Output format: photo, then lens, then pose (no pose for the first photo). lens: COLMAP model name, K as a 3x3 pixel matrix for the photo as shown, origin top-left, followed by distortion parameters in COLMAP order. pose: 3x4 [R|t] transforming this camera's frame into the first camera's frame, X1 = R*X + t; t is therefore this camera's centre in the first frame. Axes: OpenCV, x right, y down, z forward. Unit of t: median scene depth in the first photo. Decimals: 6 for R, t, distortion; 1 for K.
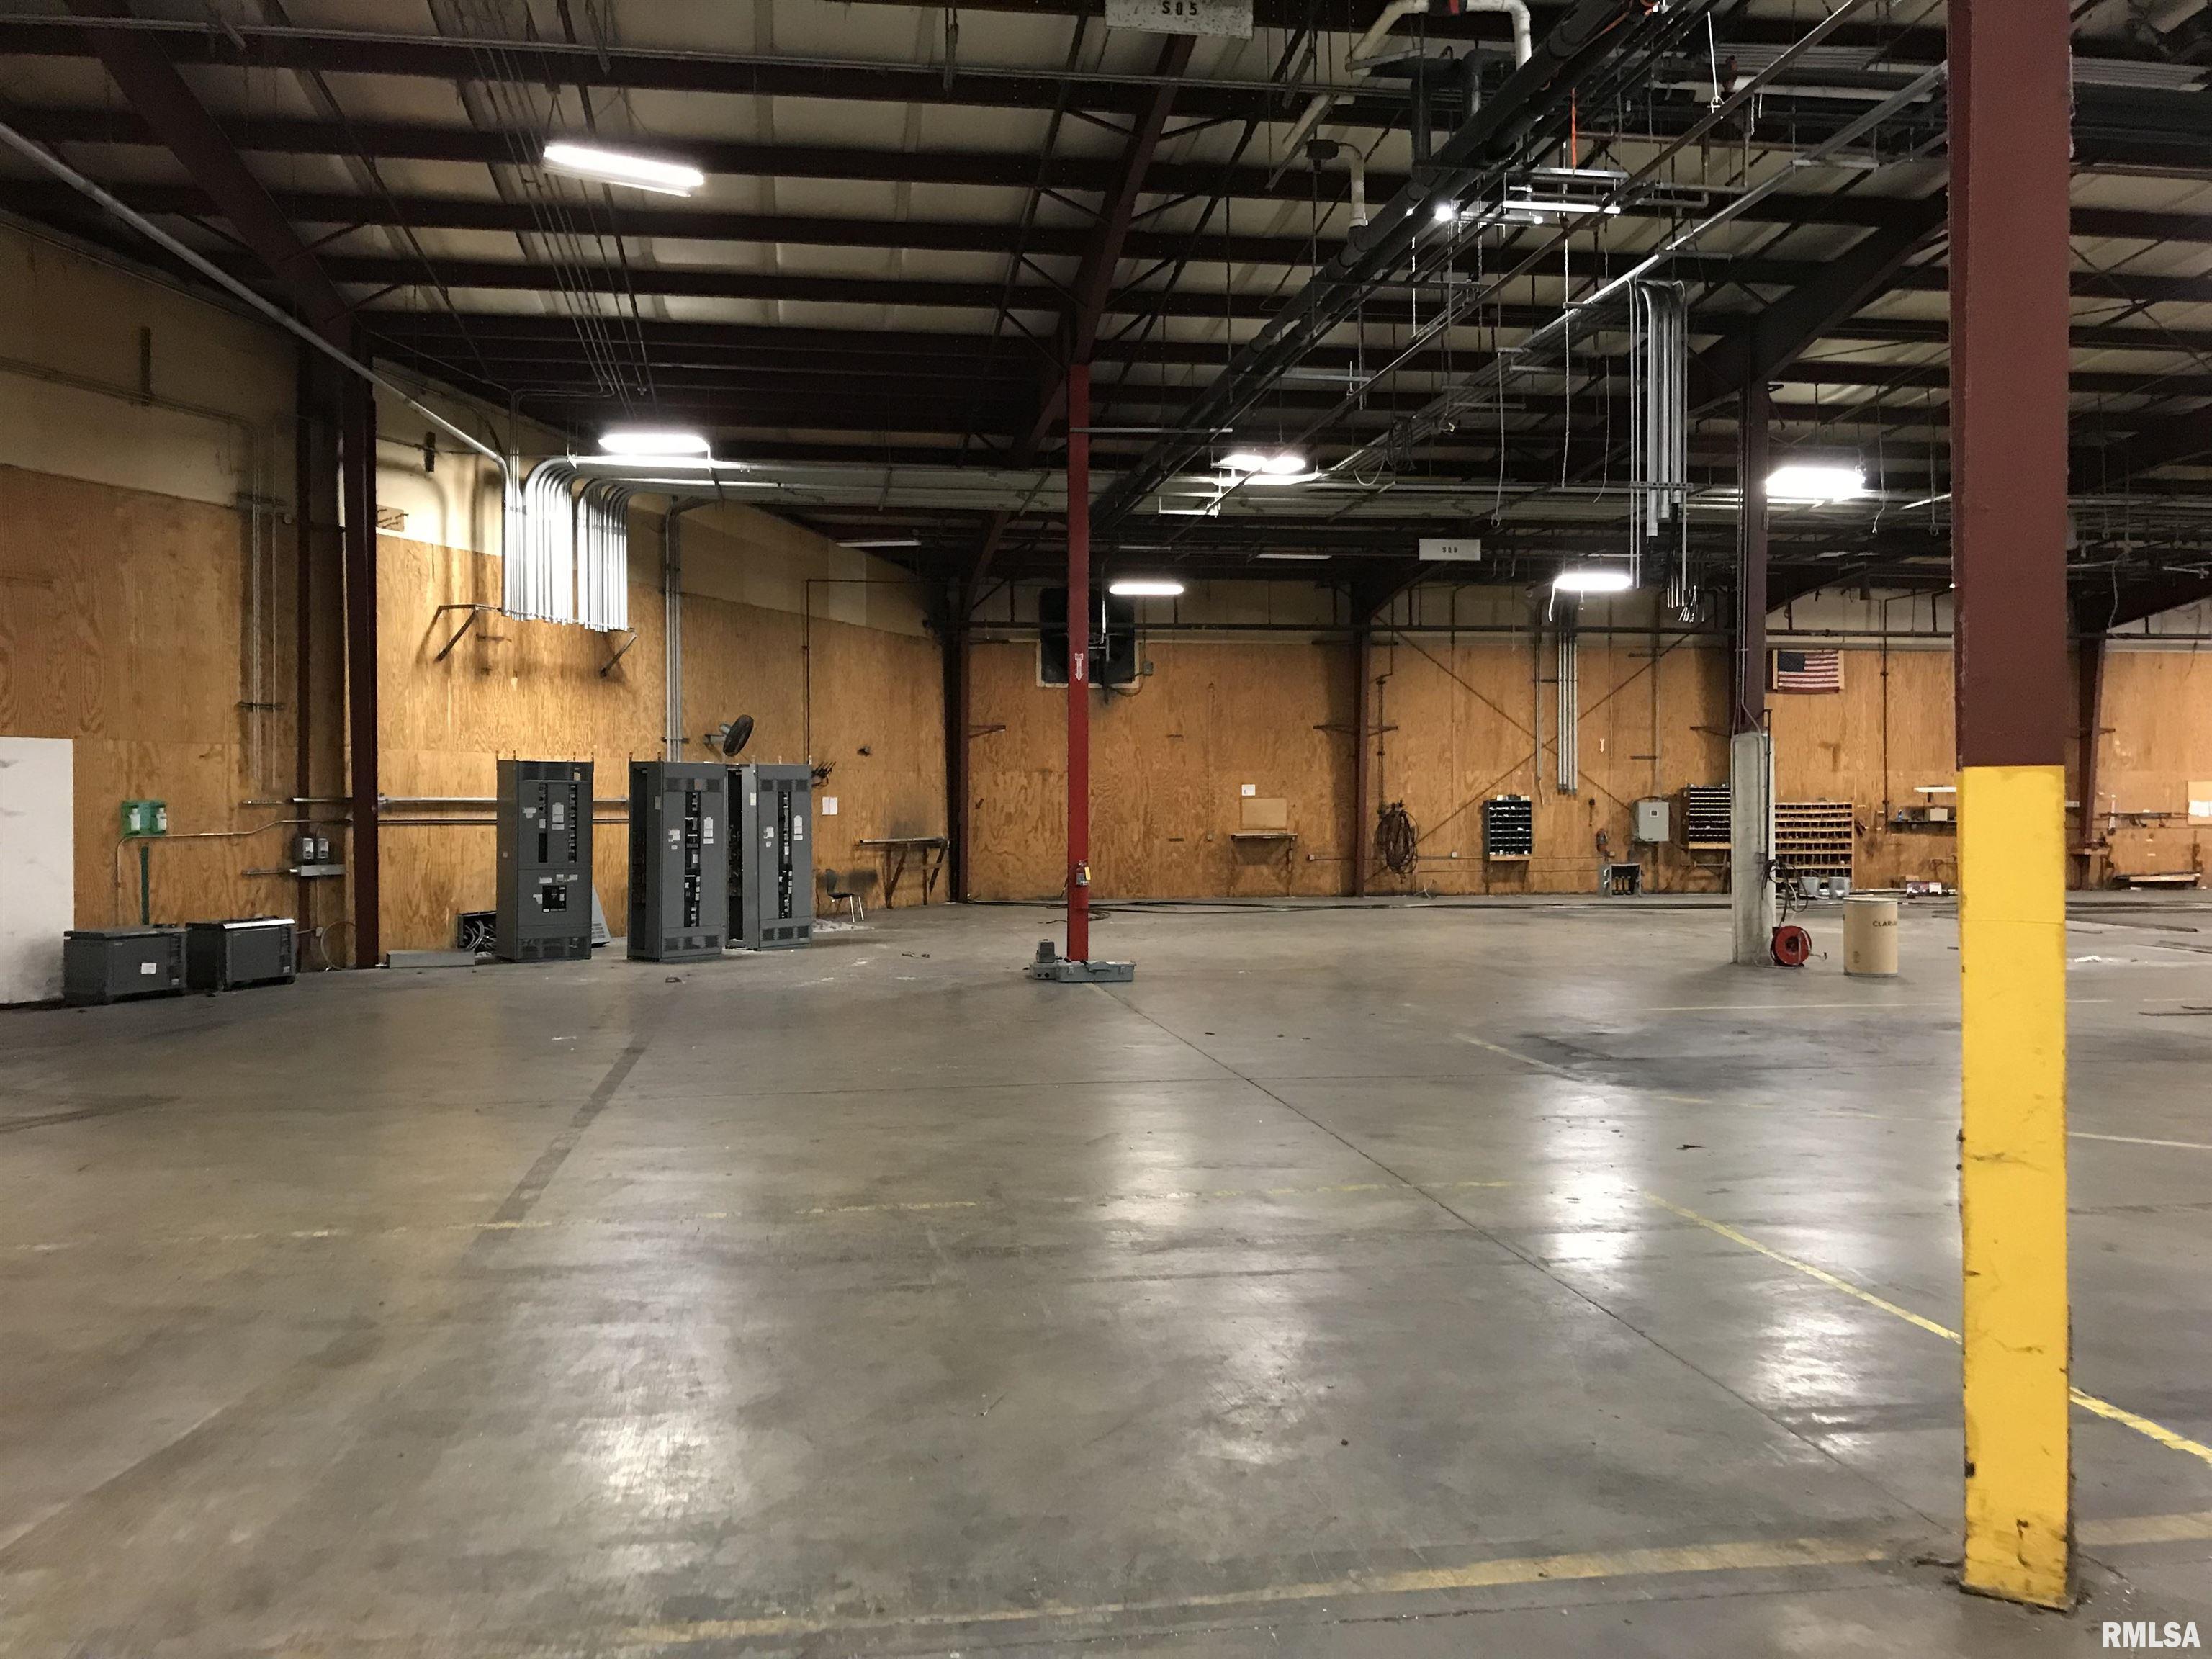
lens RADIAL K [[1815.9, 0, 1100.0], [0, 1815.9, 799.5], [0, 0, 1]] dist [0.016996, 0.000173]
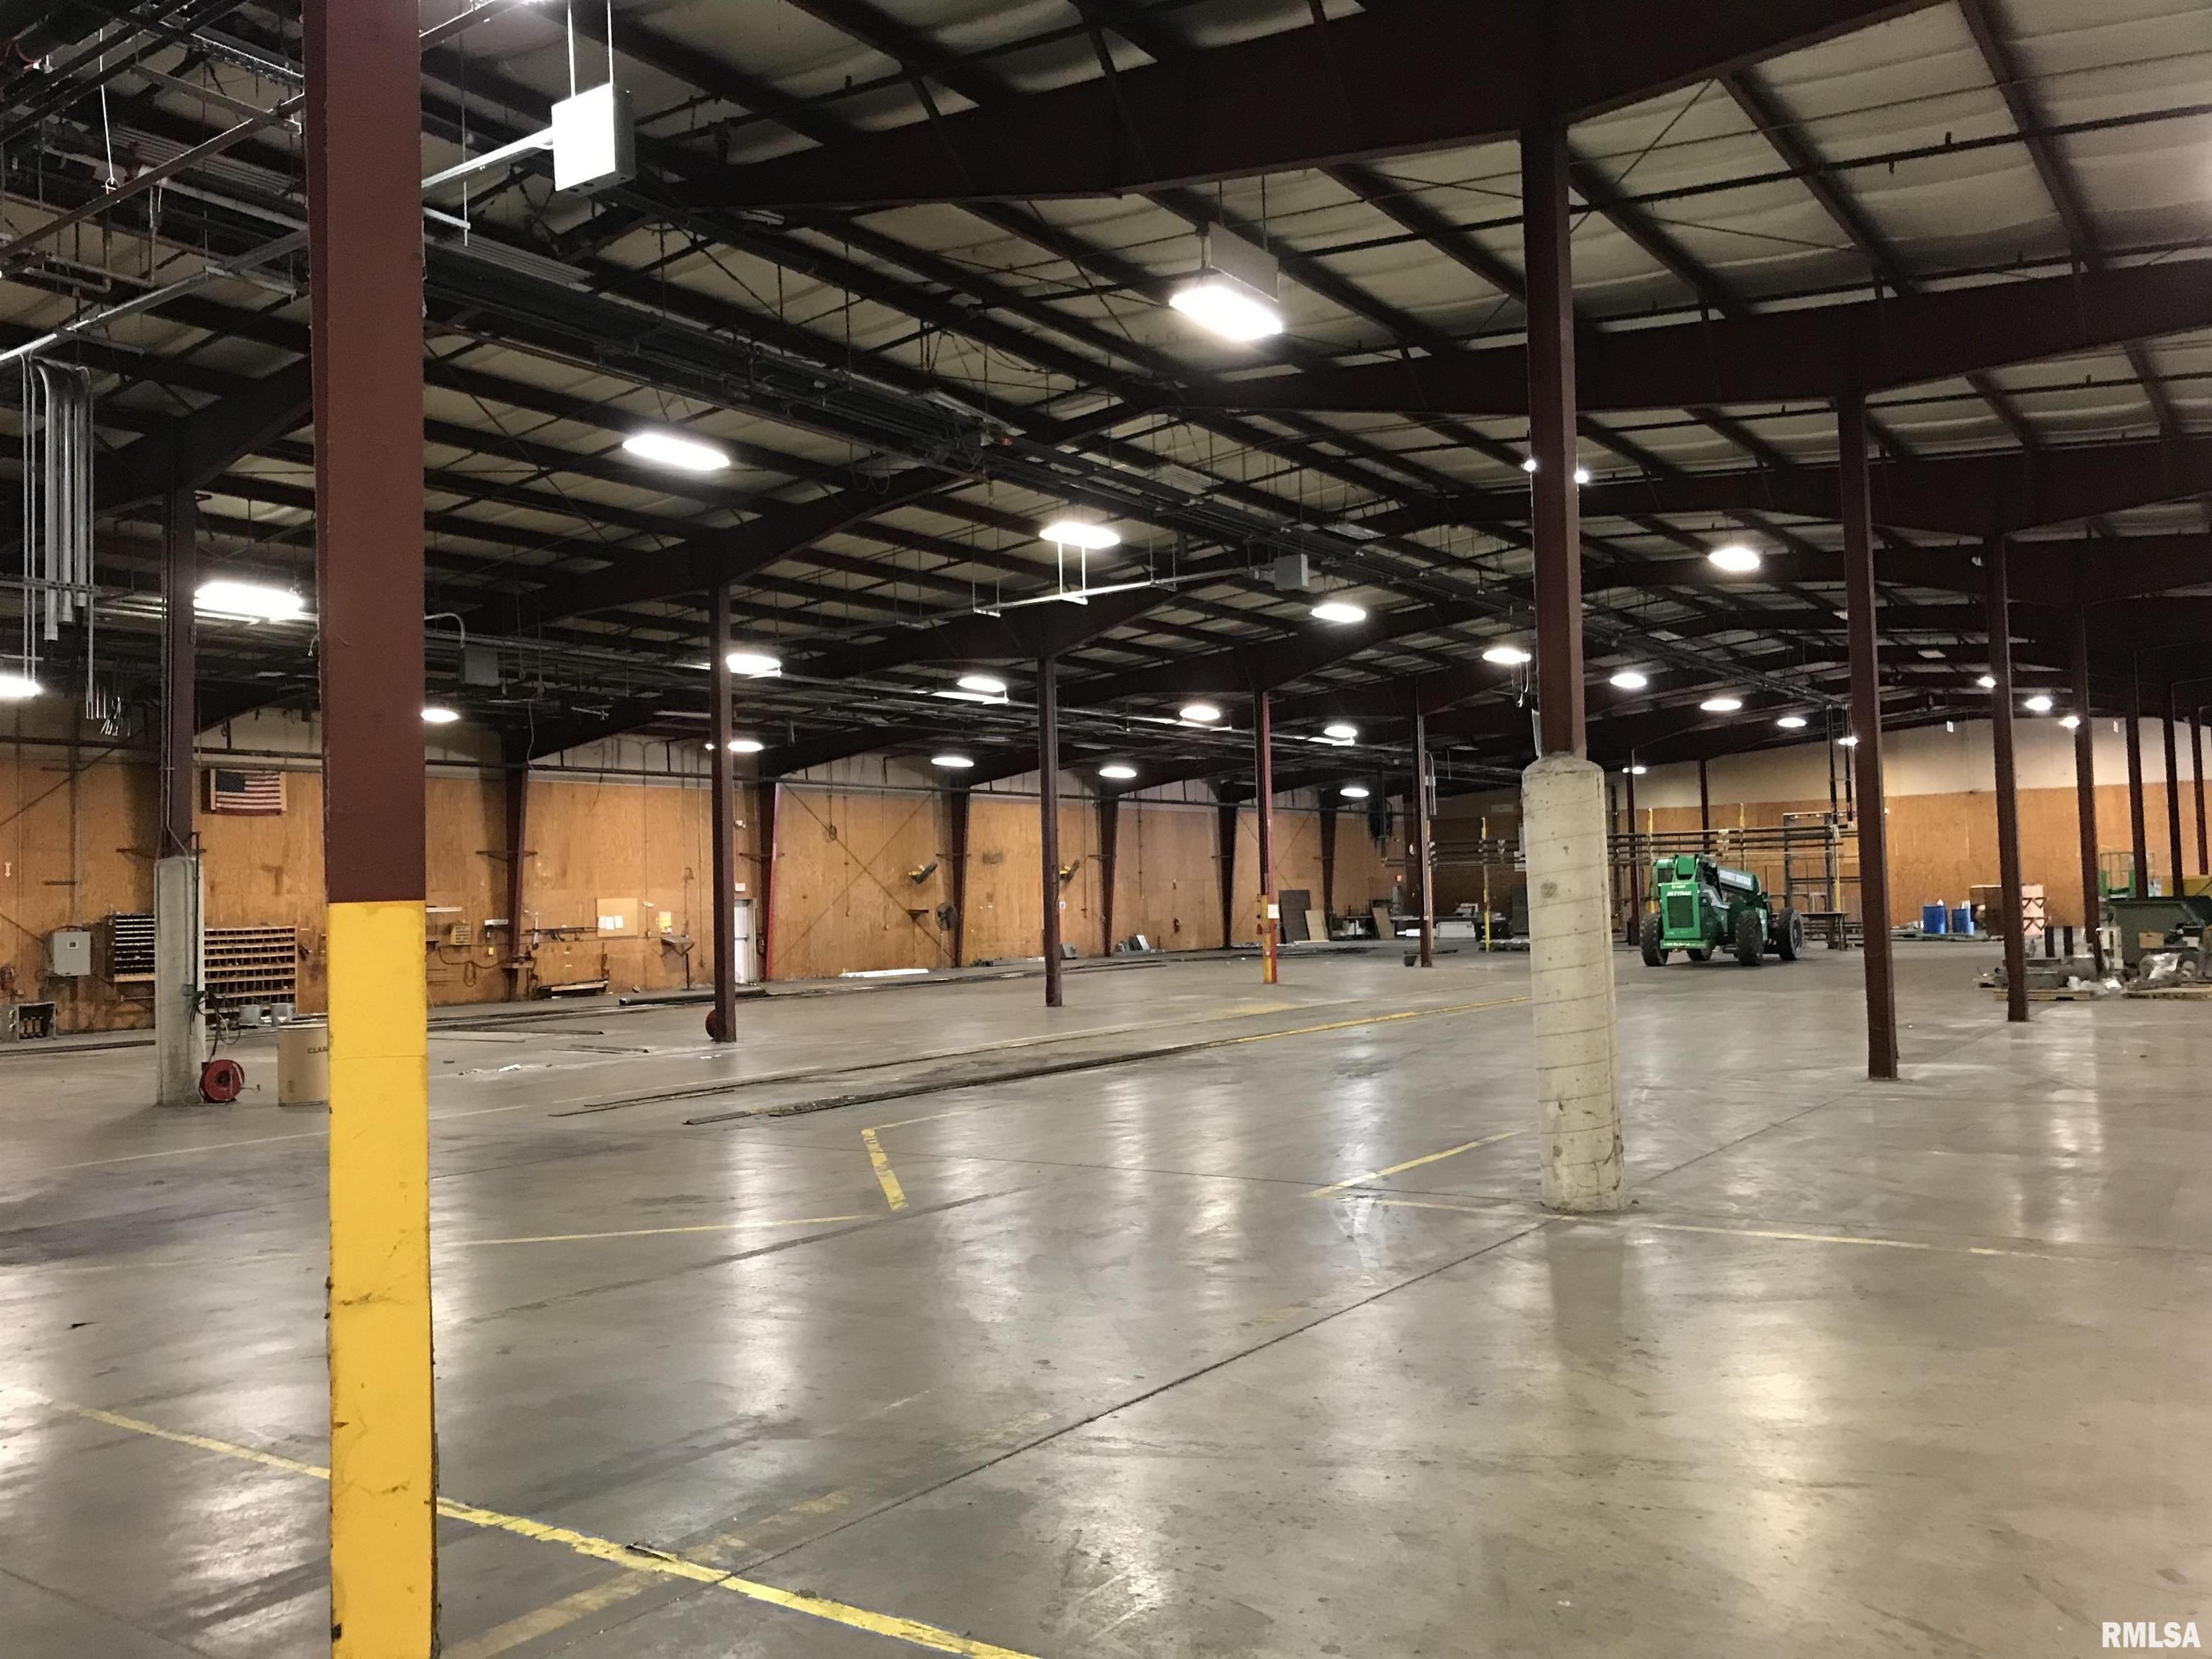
lens RADIAL K [[1815.9, 0, 1100.0], [0, 1815.9, 799.5], [0, 0, 1]] dist [0.016996, 0.000173]
pose [[0.694276, 0.021655, 0.719383, 0.009655], [0.026261, 0.998119, -0.055390, -0.001372], [-0.719229, 0.057348, 0.692402, 0.003282]]
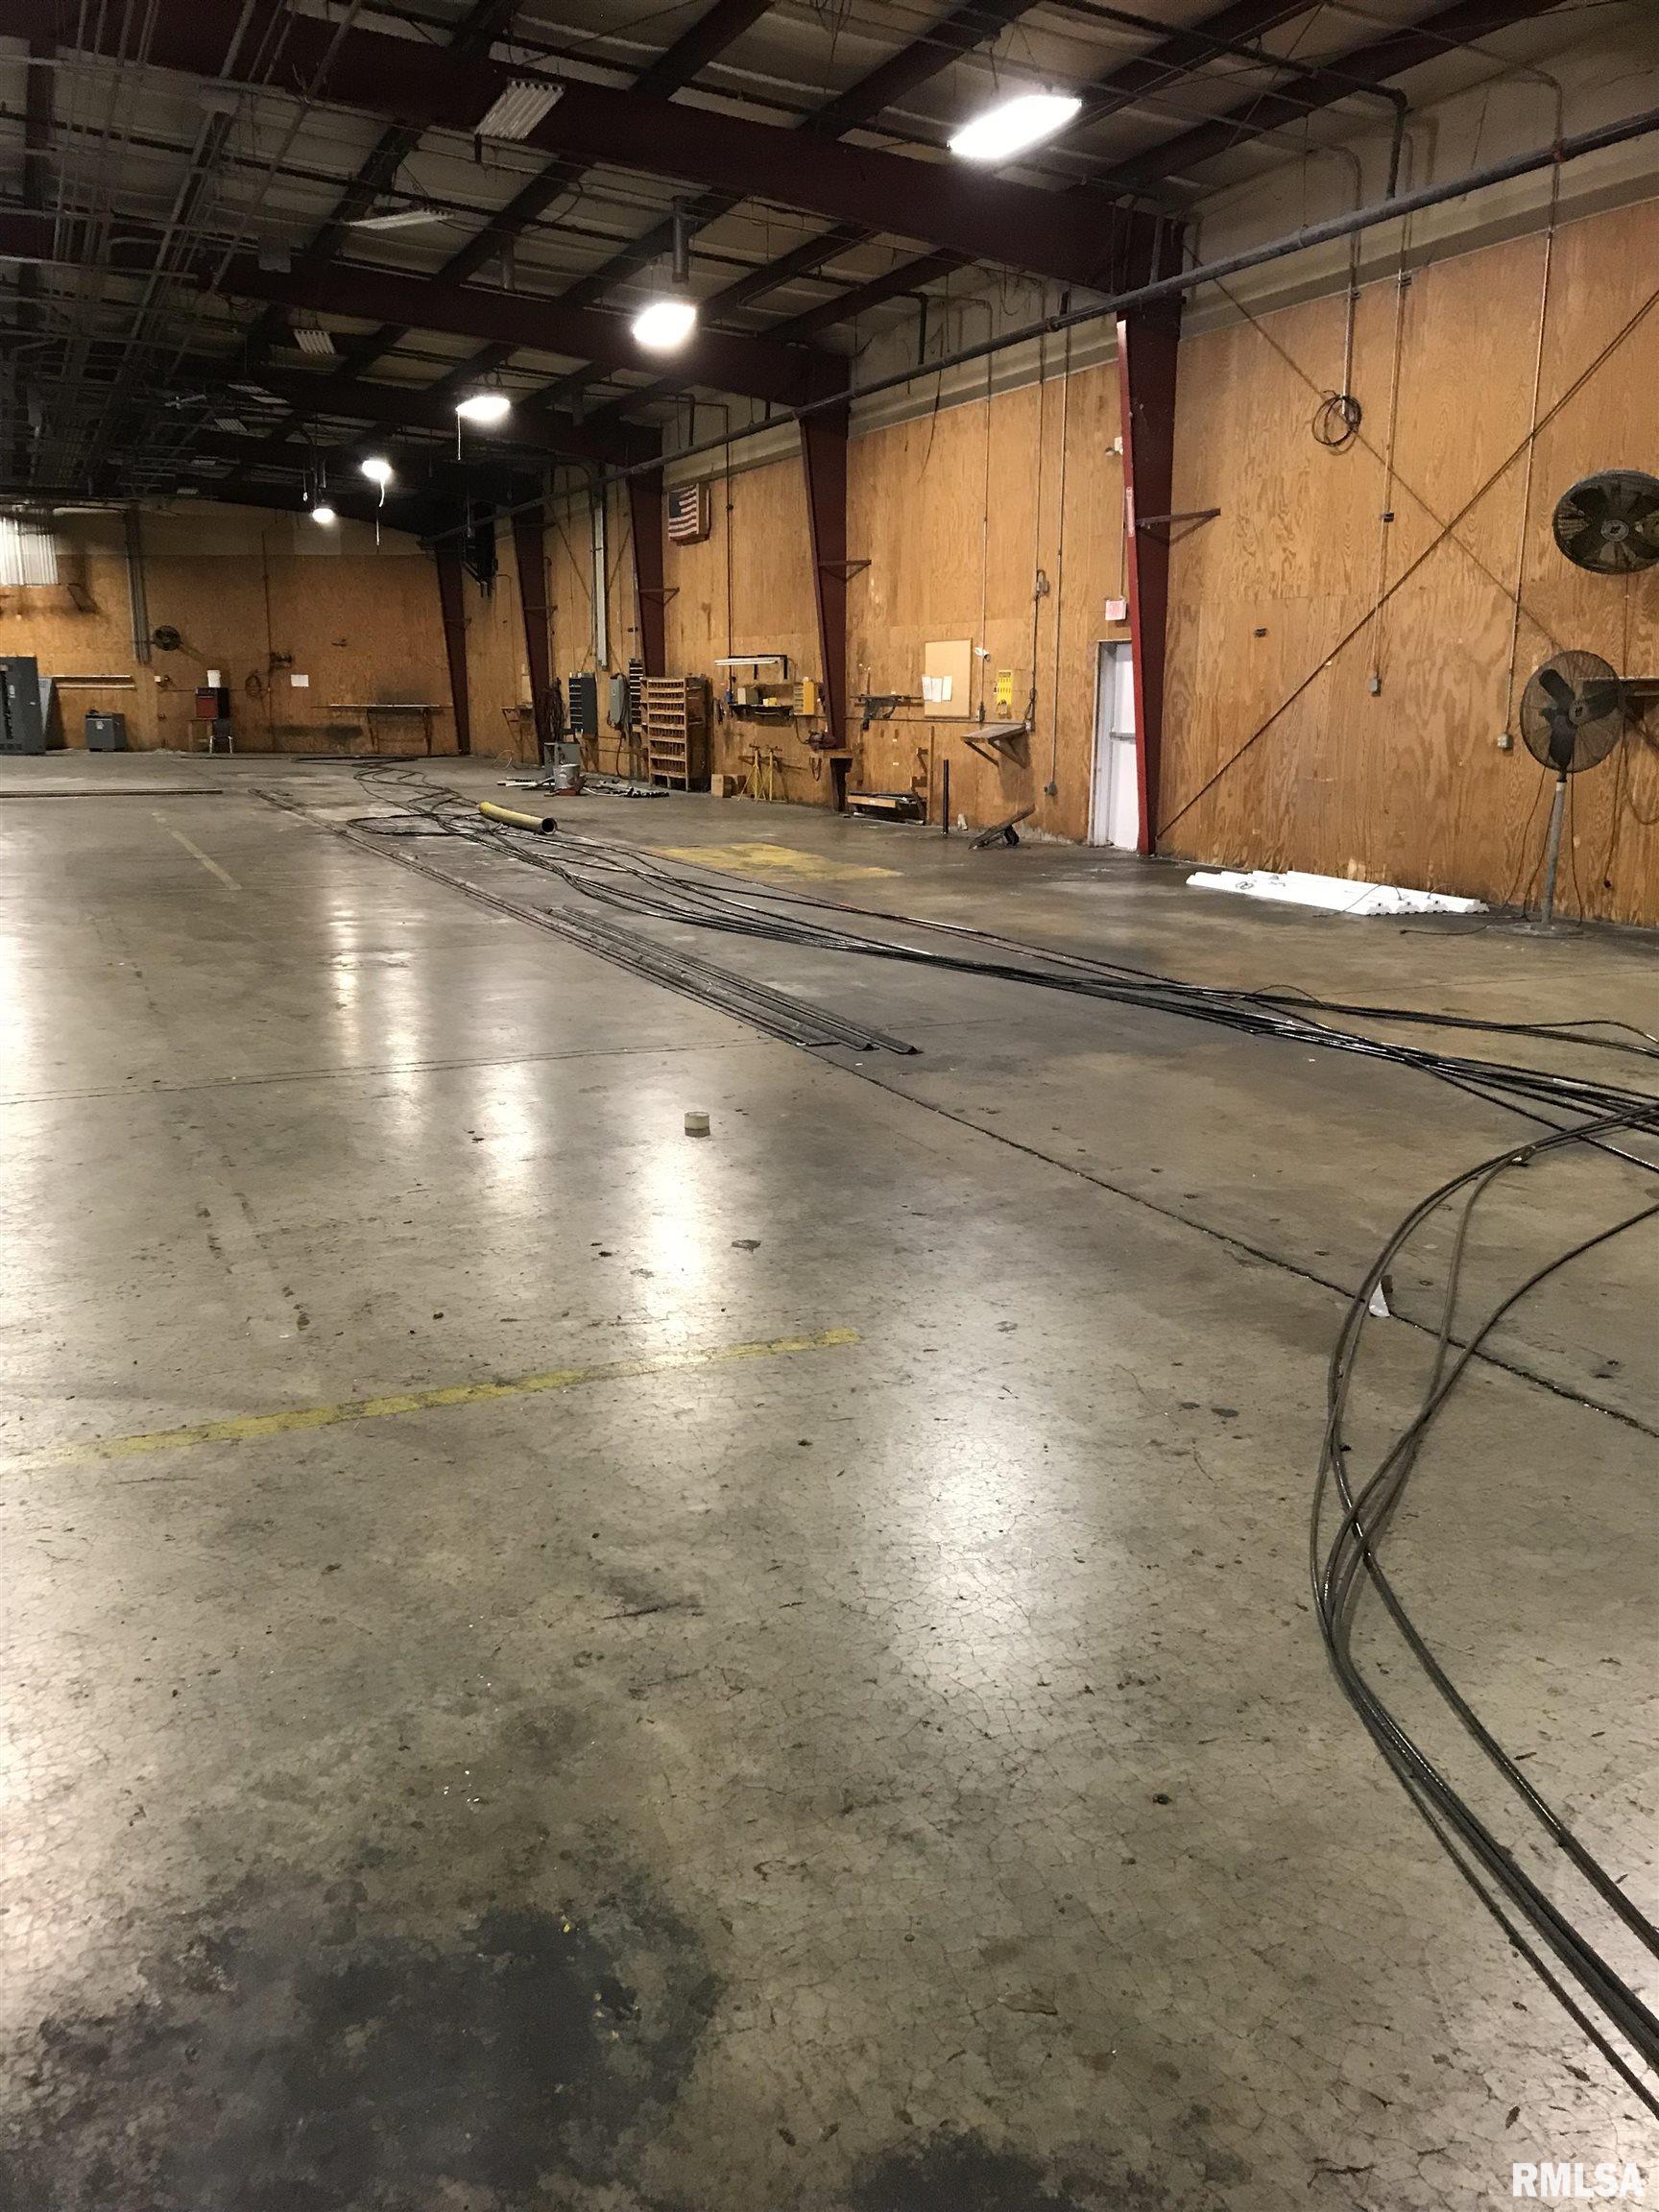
lens RADIAL K [[1841.9, 0, 829.5], [0, 1841.9, 1106.0], [0, 0, 1]] dist [0.006012, -0.002336]
pose [[0.242645, 0.216899, -0.945557, 2.237915], [-0.003473, 0.974873, 0.222732, 0.007310], [0.970109, -0.050761, 0.237302, 1.539258]]
